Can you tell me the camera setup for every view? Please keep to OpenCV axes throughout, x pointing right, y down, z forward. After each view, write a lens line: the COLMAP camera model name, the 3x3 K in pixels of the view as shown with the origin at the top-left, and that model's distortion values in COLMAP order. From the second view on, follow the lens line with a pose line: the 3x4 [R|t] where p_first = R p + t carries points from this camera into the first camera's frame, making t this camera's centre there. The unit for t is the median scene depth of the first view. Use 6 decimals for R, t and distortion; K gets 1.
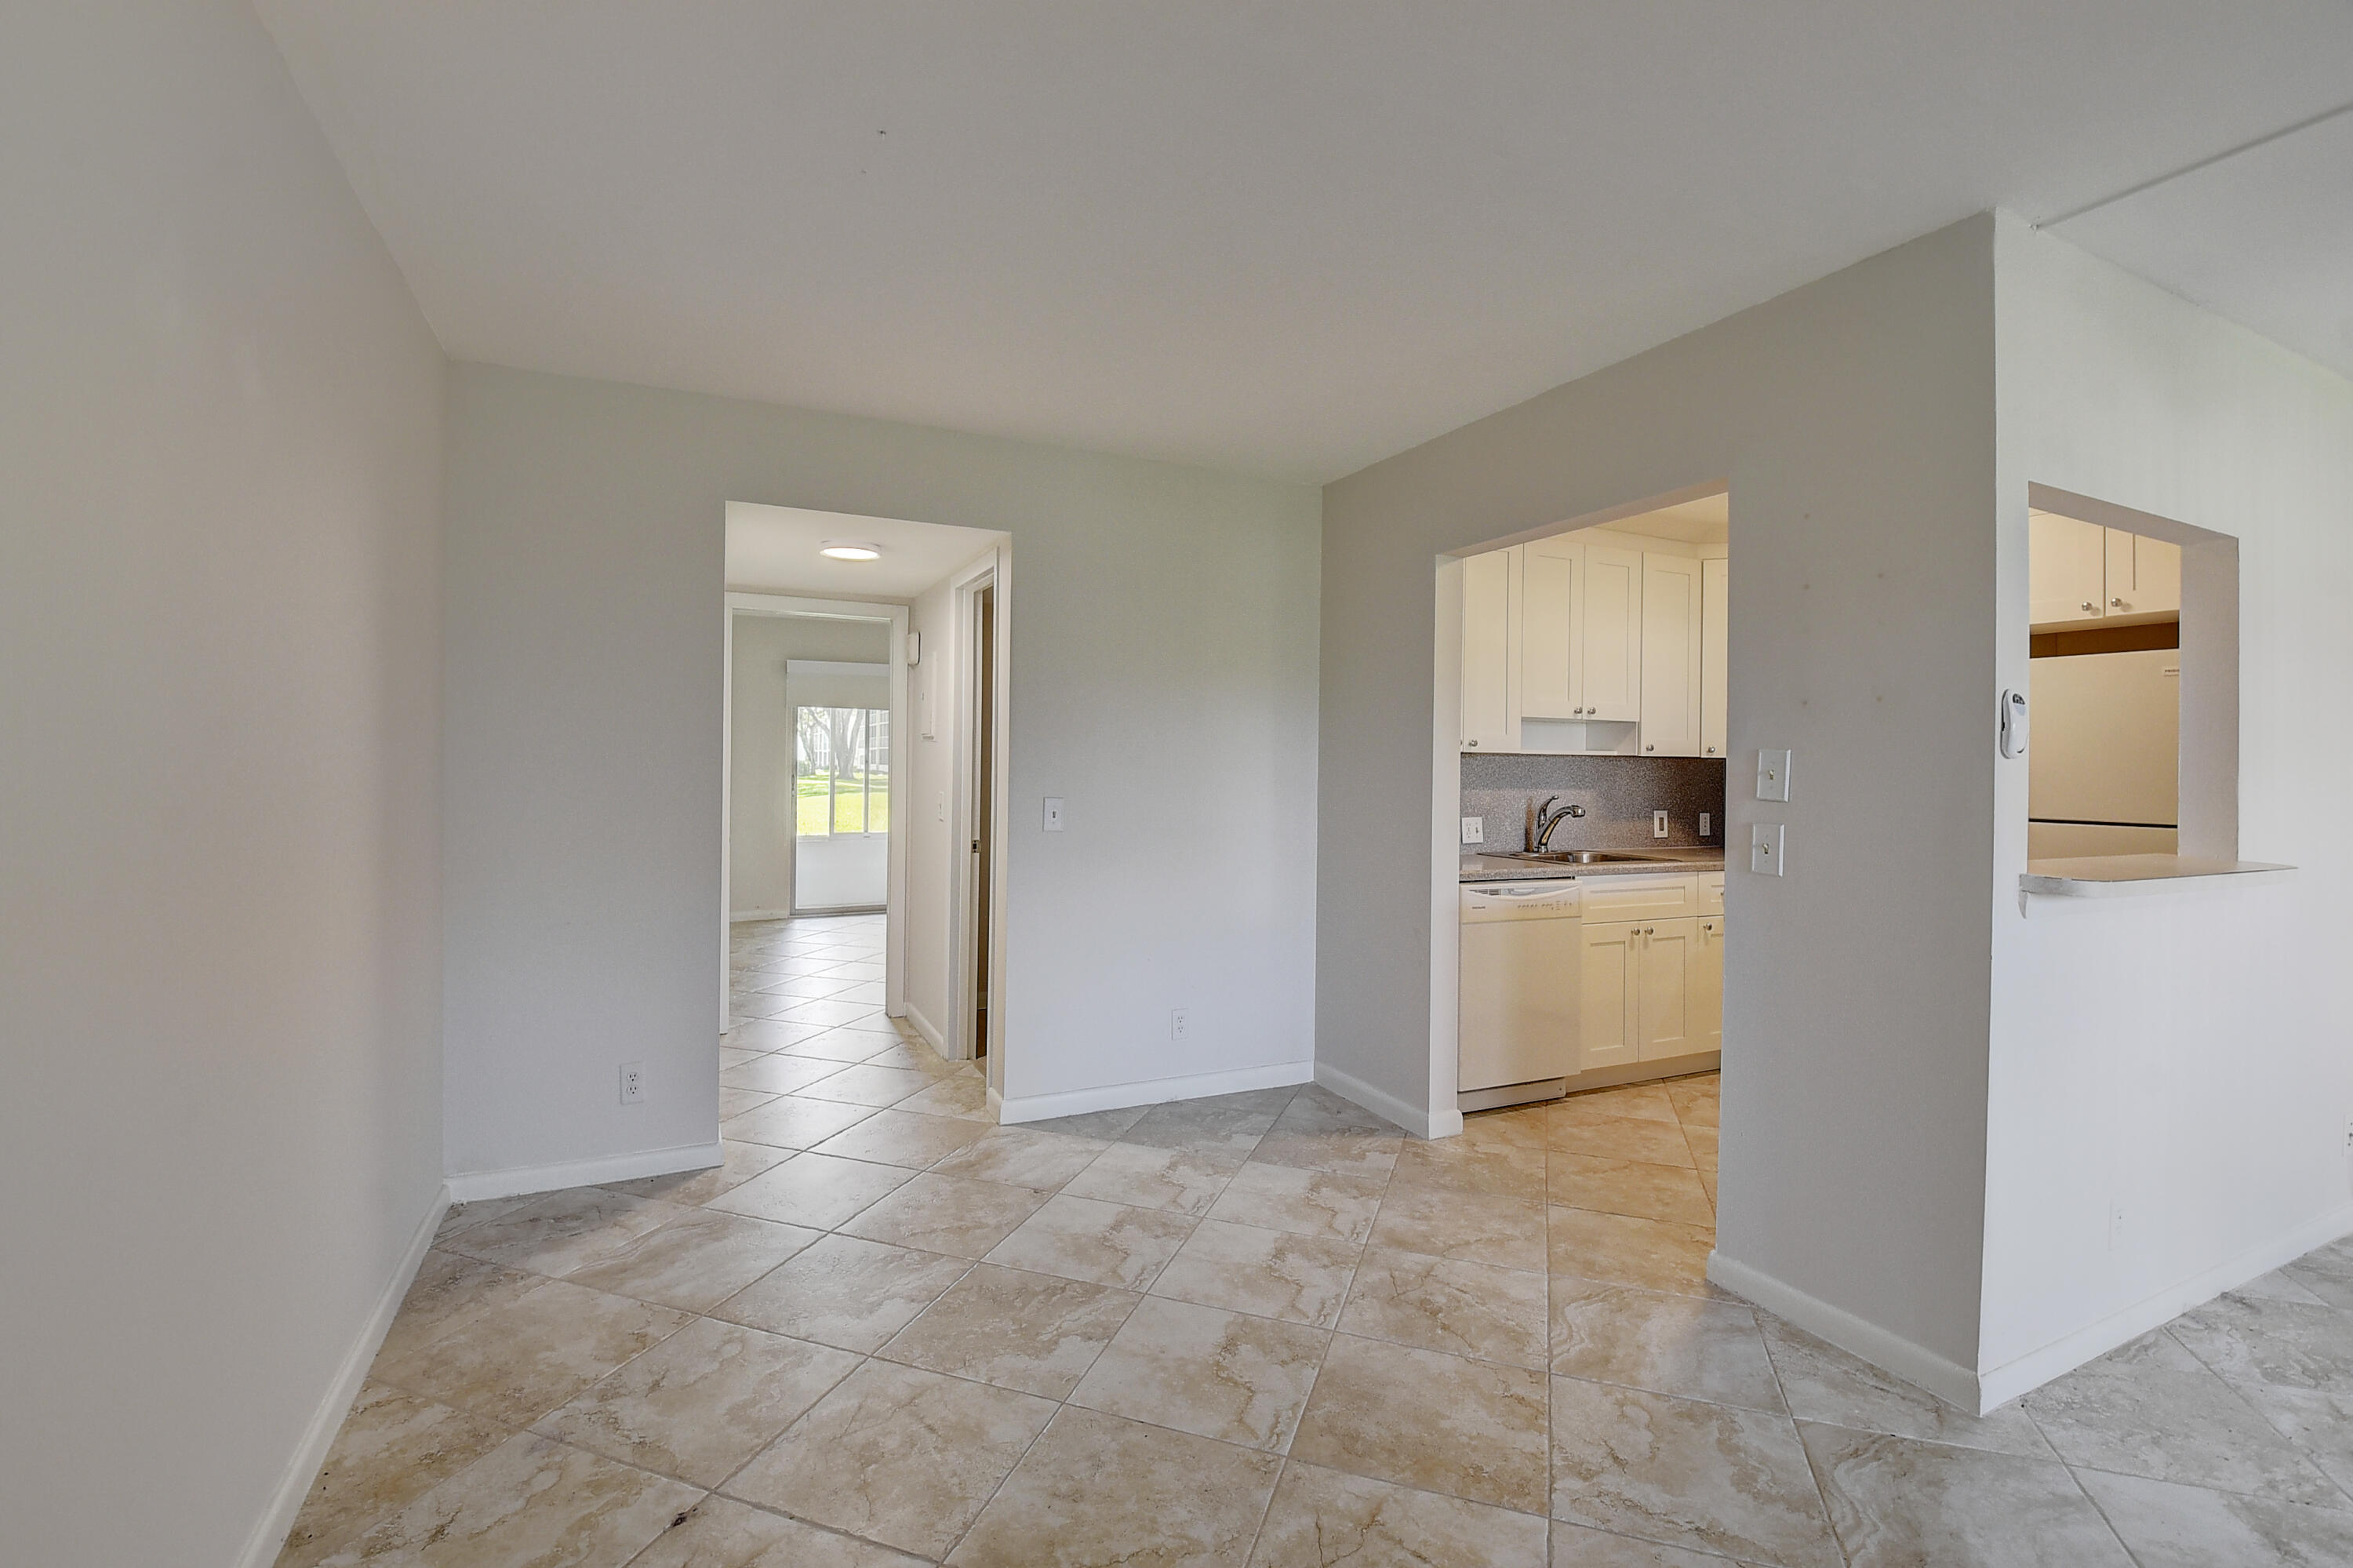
lens RADIAL K [[1049.2, 0, 1196.9], [0, 1049.2, 791.1], [0, 0, 1]] dist [-0.016214, -0.007343]
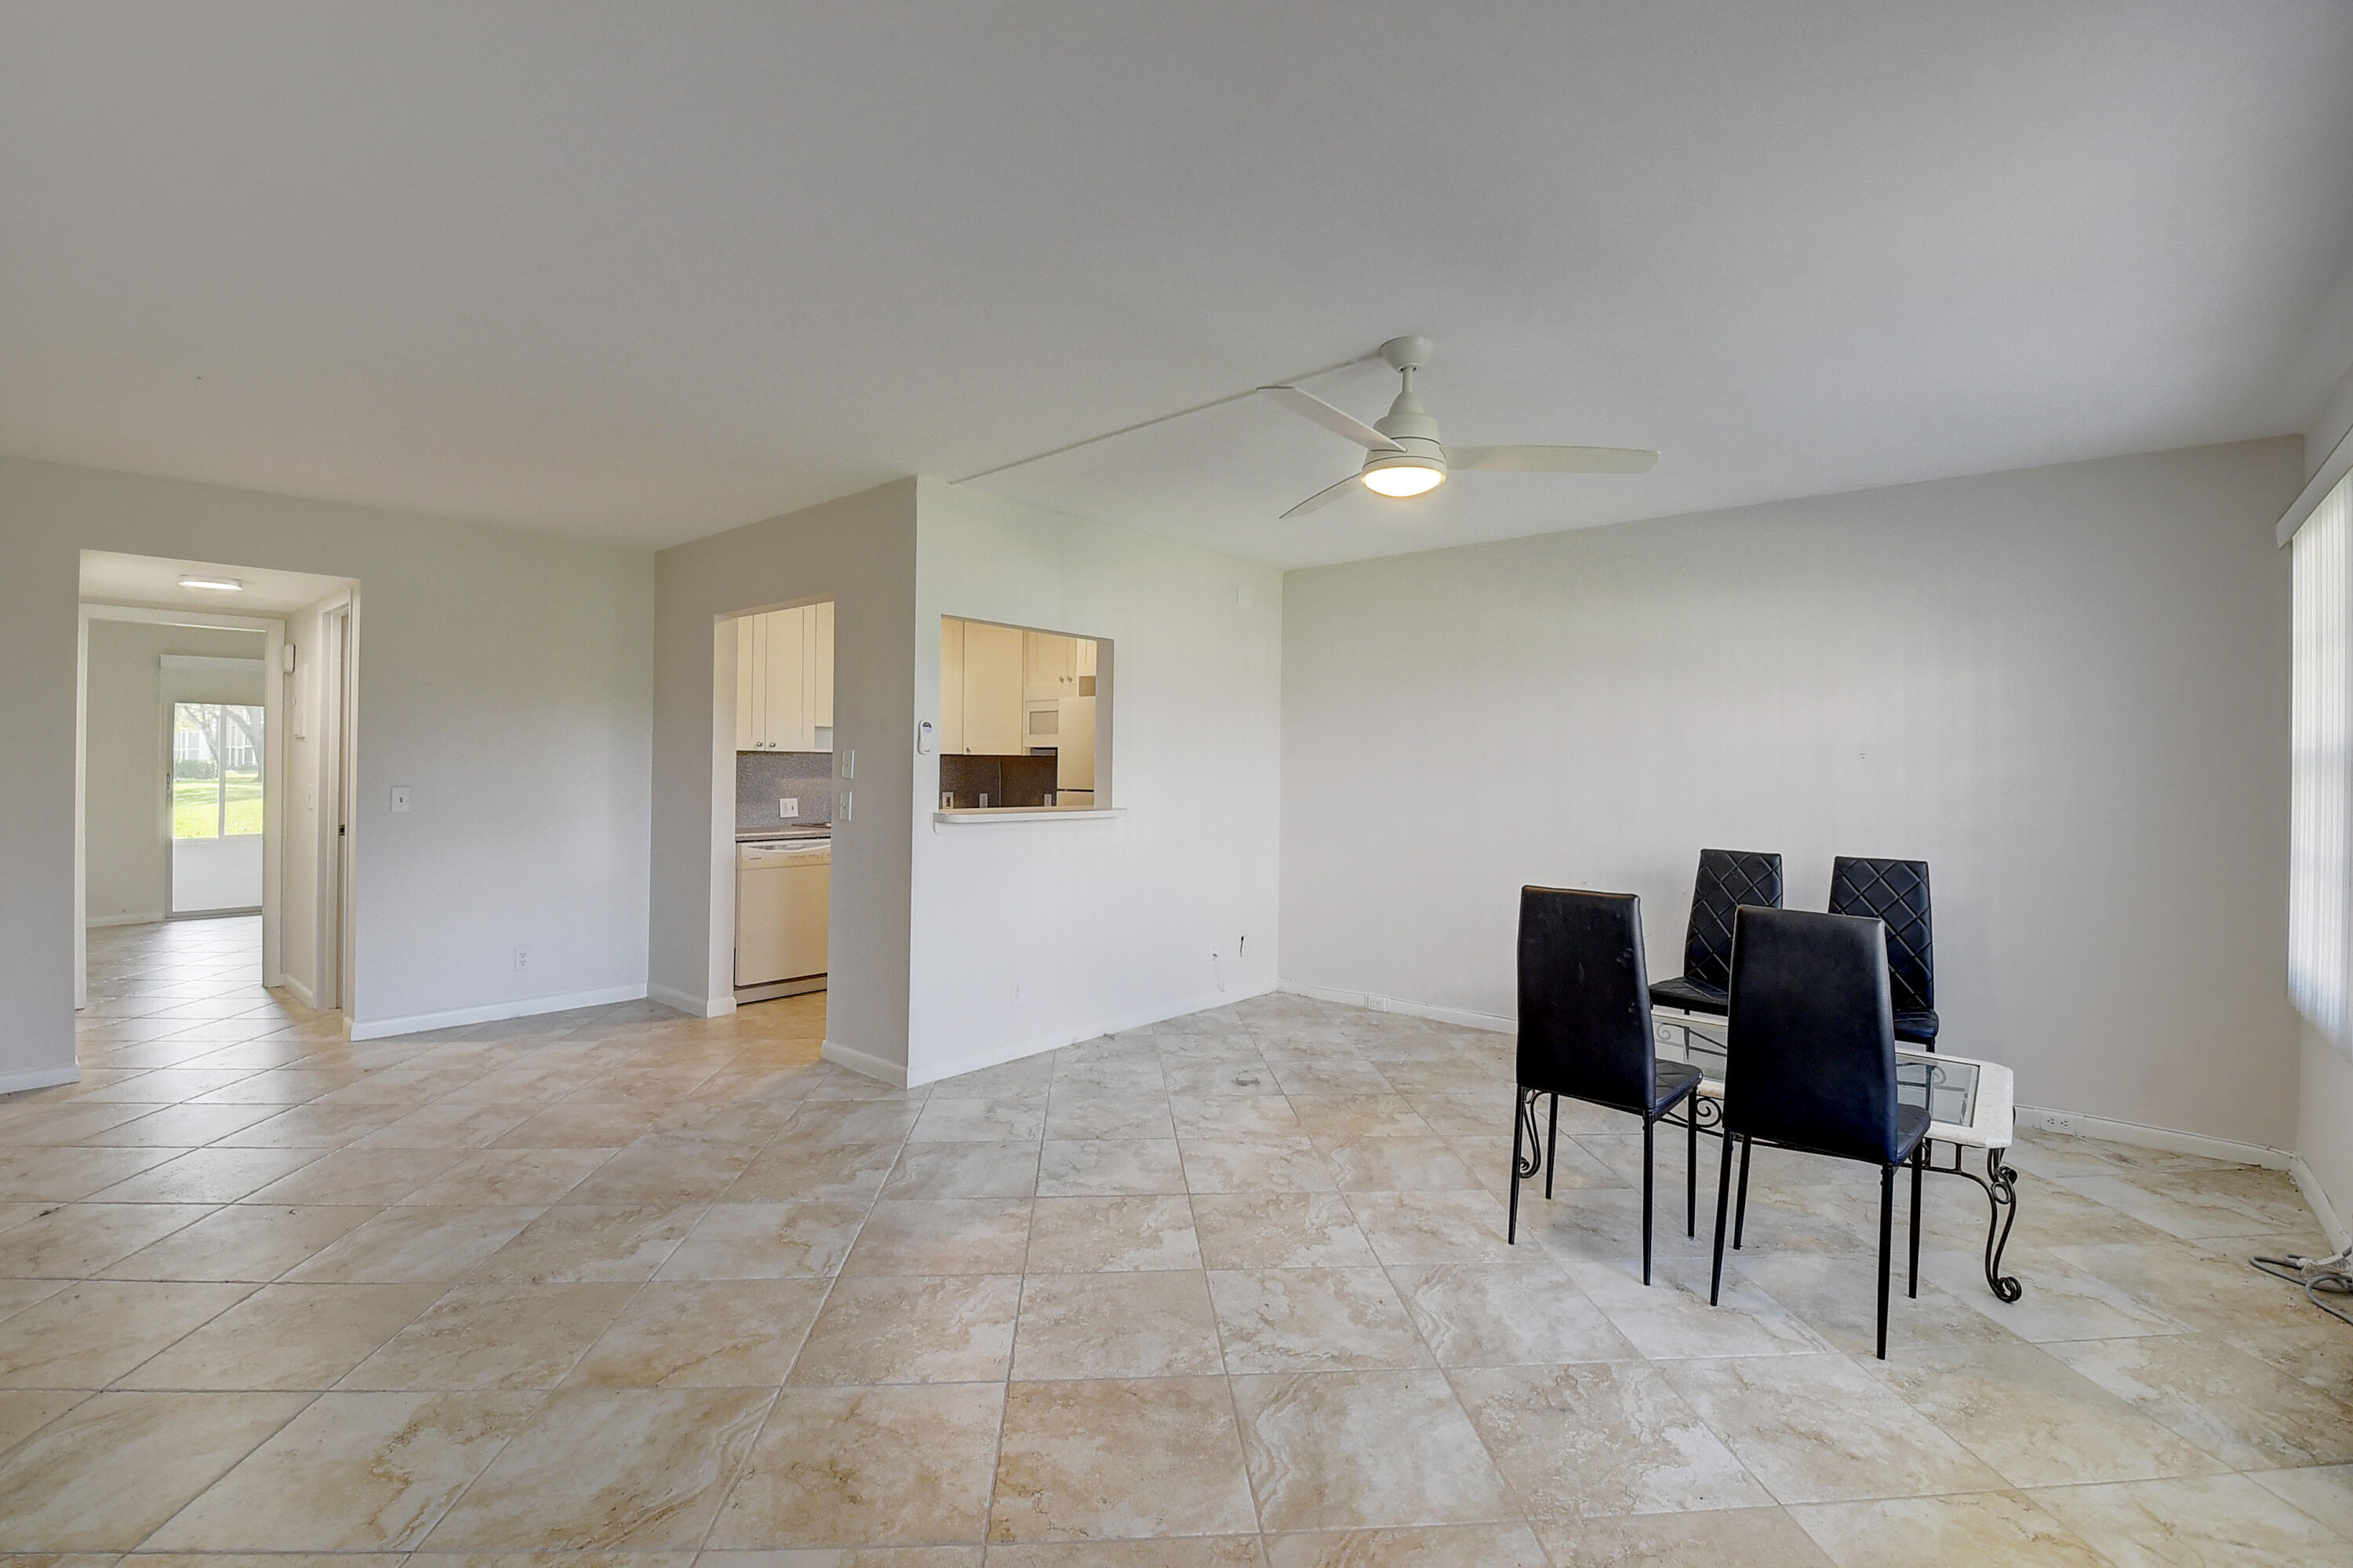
lens RADIAL K [[1049.2, 0, 1231.6], [0, 1049.2, 794.9], [0, 0, 1]] dist [-0.016214, -0.007343]
pose [[0.912340, -0.023222, 0.408774, 0.241271], [0.018471, 0.999708, 0.015568, 0.010102], [-0.409016, -0.006653, 0.912503, -0.506724]]
